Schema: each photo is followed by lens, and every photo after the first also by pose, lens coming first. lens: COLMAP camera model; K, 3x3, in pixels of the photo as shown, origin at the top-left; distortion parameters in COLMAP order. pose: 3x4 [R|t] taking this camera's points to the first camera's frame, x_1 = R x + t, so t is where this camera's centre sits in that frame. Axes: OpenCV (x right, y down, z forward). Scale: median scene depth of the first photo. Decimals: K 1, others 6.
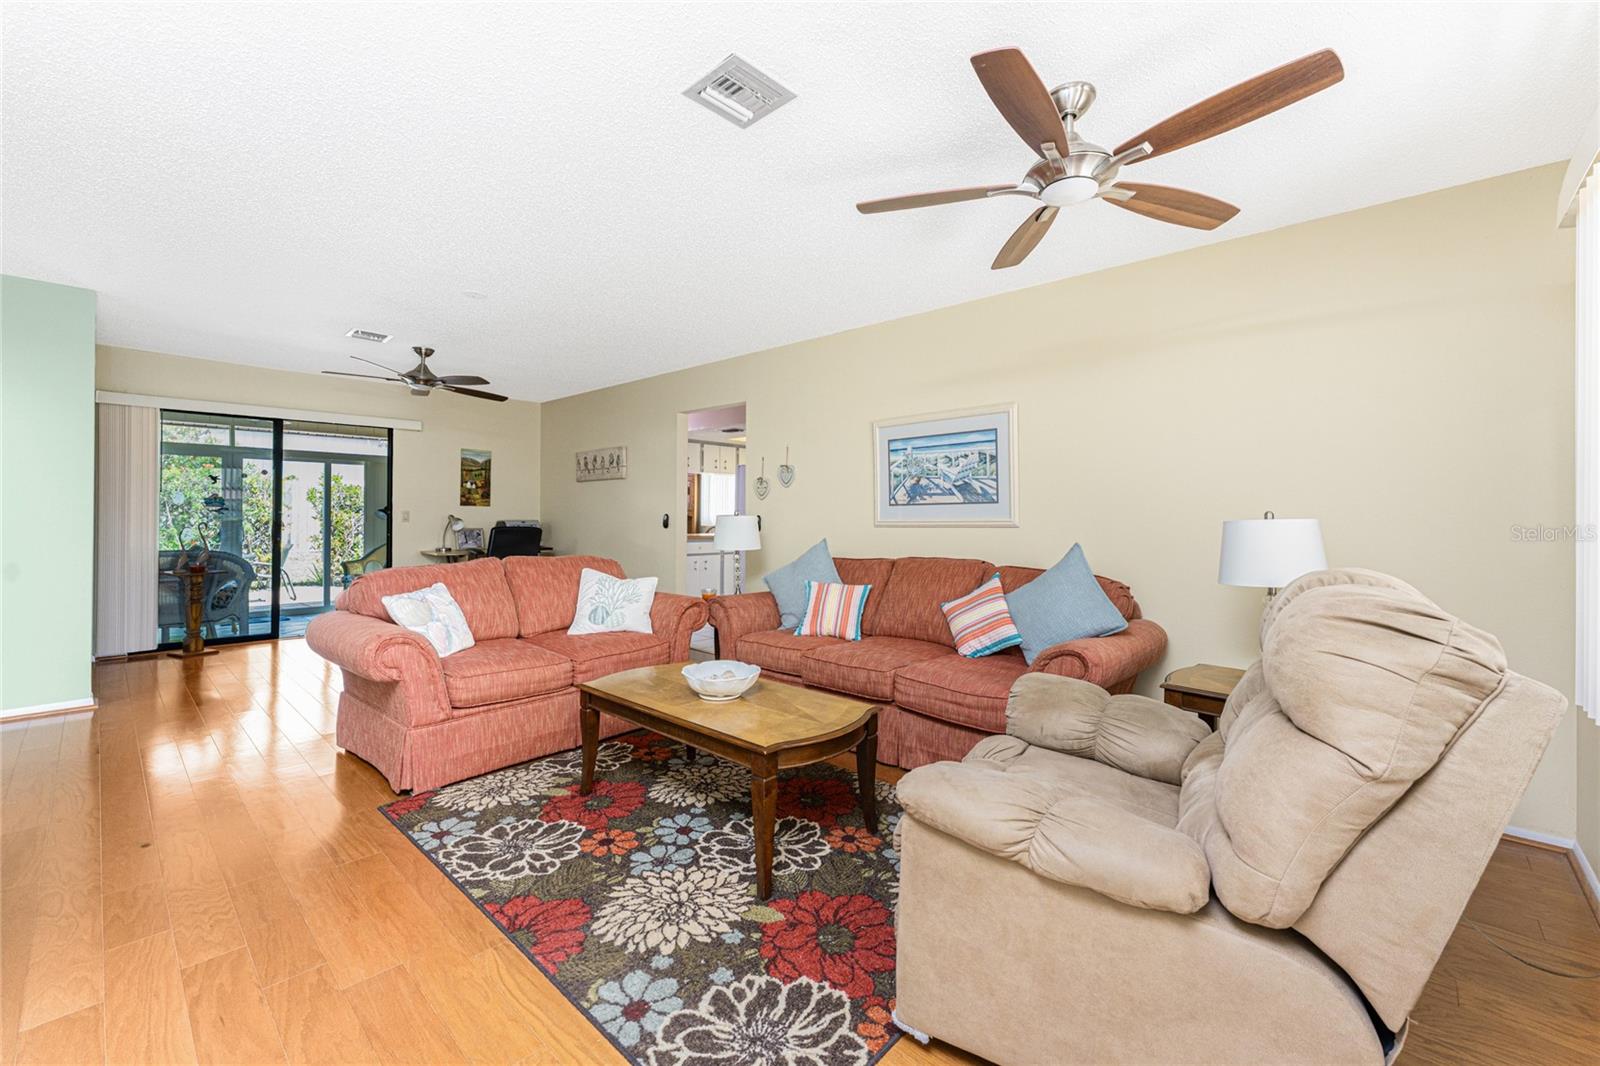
lens RADIAL K [[650.4, 0, 809.6], [0, 650.4, 515.8], [0, 0, 1]] dist [0.001610, 0.000087]
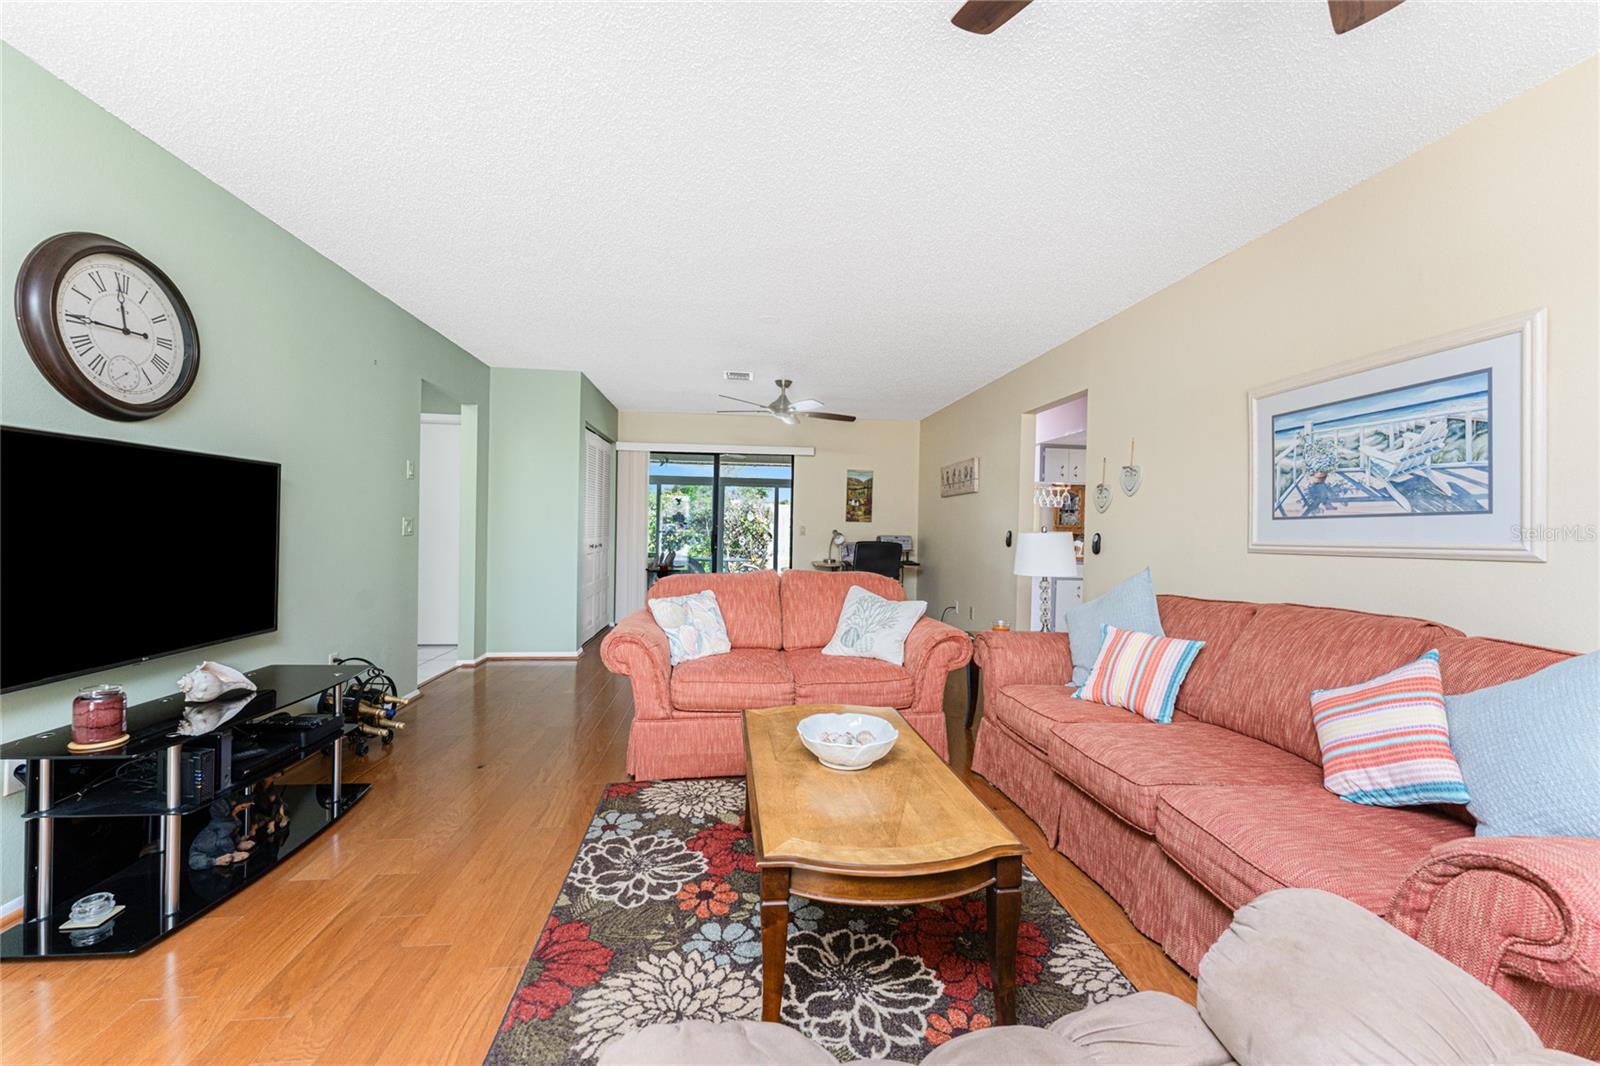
lens RADIAL K [[636.4, 0, 801.1], [0, 636.4, 536.7], [0, 0, 1]] dist [0.001795, -0.000104]
pose [[0.752106, 0.016286, -0.658841, 0.203235], [-0.013559, 0.999865, 0.009236, 0.001788], [0.658903, 0.001987, 0.752225, 0.251697]]
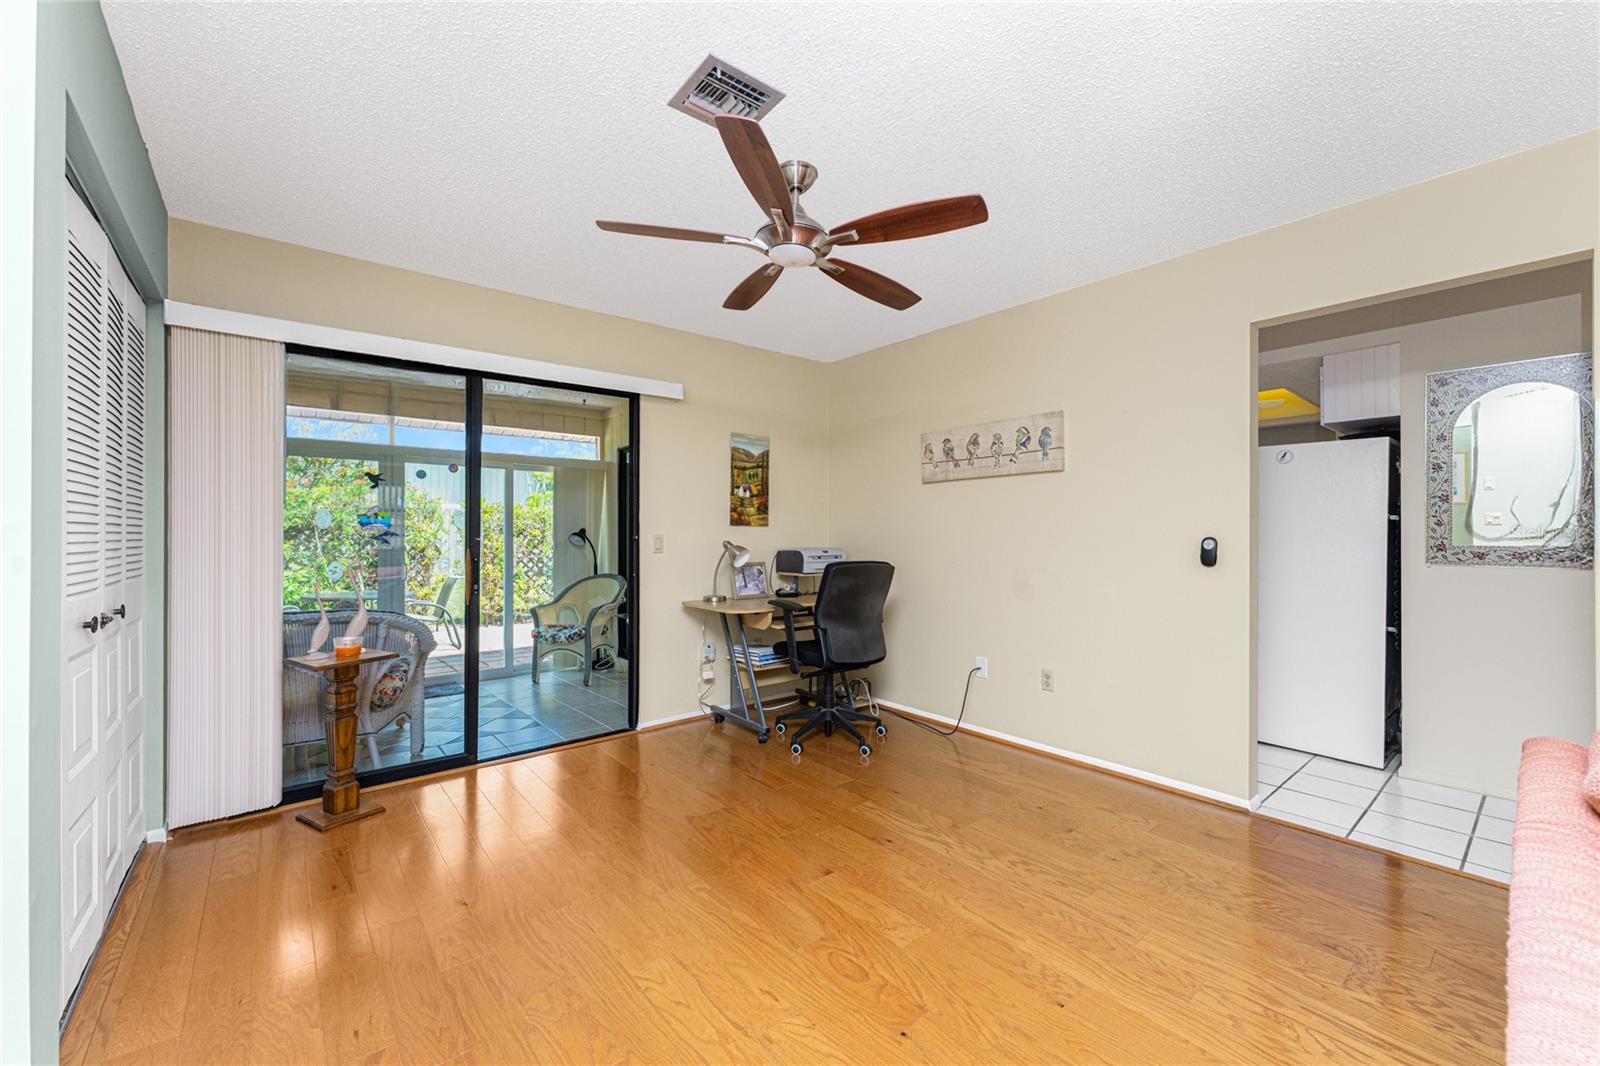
lens RADIAL K [[636.4, 0, 801.1], [0, 636.4, 536.7], [0, 0, 1]] dist [0.001795, -0.000104]
pose [[0.990501, -0.007422, -0.137302, -0.690007], [0.007531, 0.999972, 0.000273, -0.008537], [0.137296, -0.001304, 0.990529, 0.737923]]
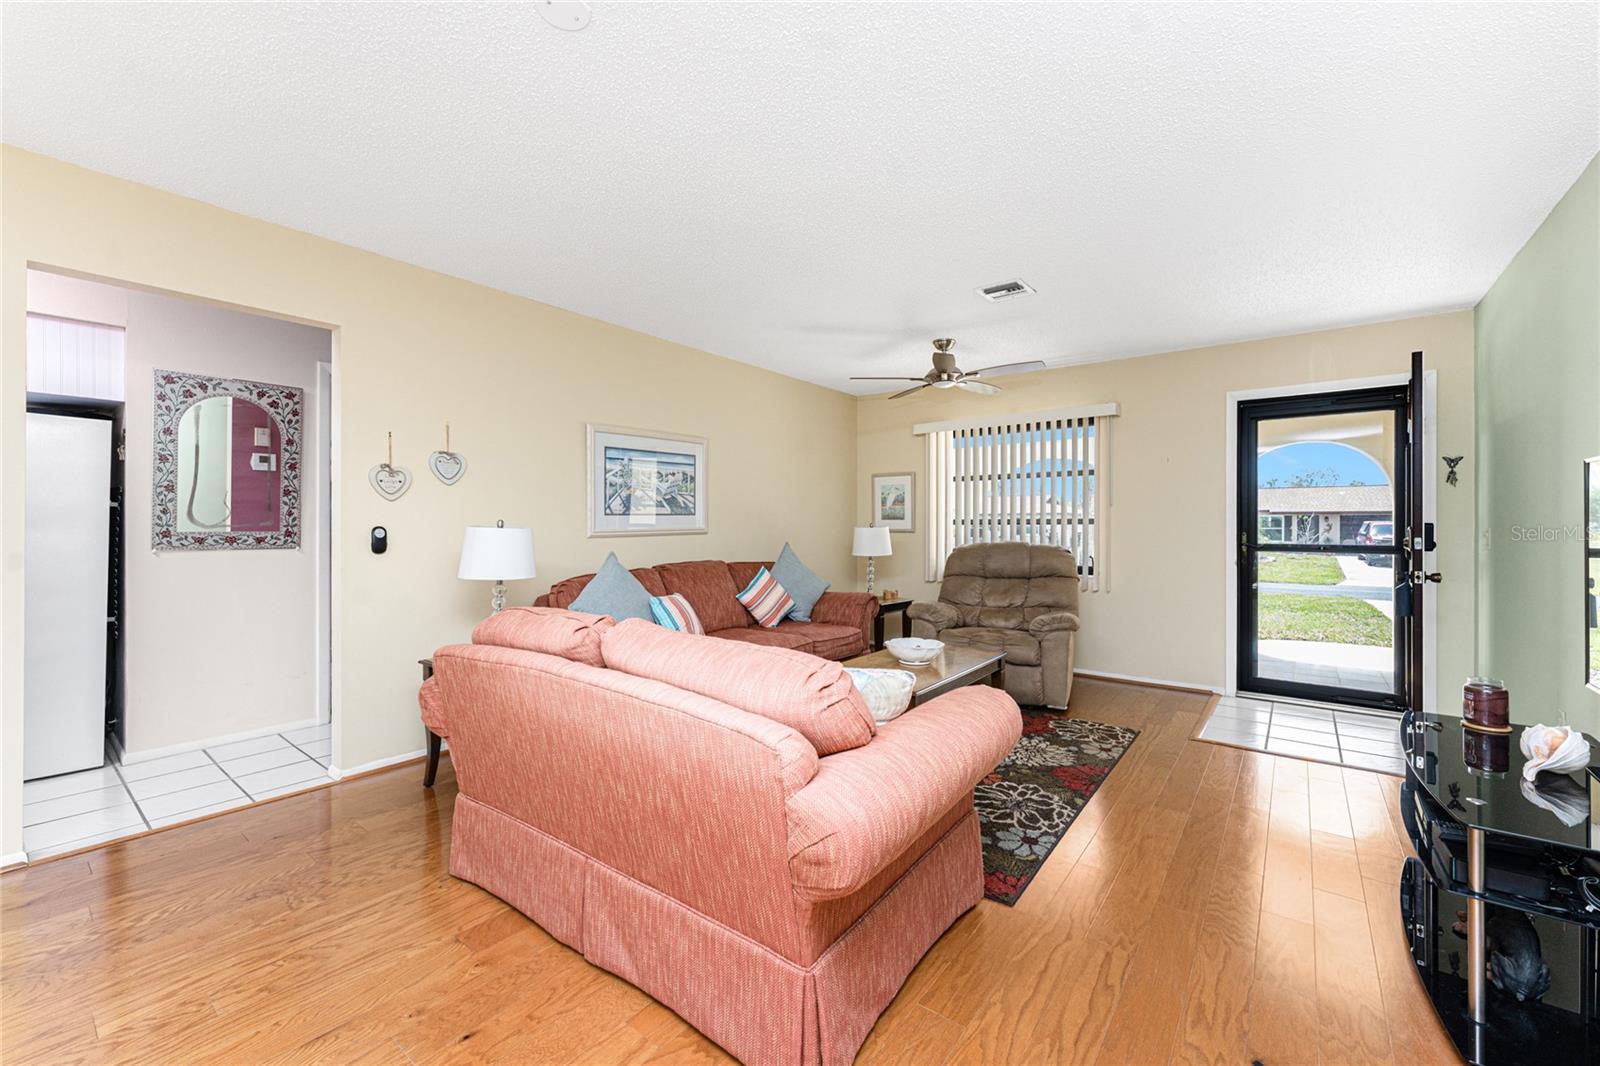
lens RADIAL K [[636.4, 0, 801.1], [0, 636.4, 536.7], [0, 0, 1]] dist [0.001795, -0.000104]
pose [[-0.073081, -0.027954, 0.996934, -0.909108], [-0.003880, 0.999608, 0.027744, -0.012132], [-0.997318, -0.001841, -0.073161, 0.851124]]
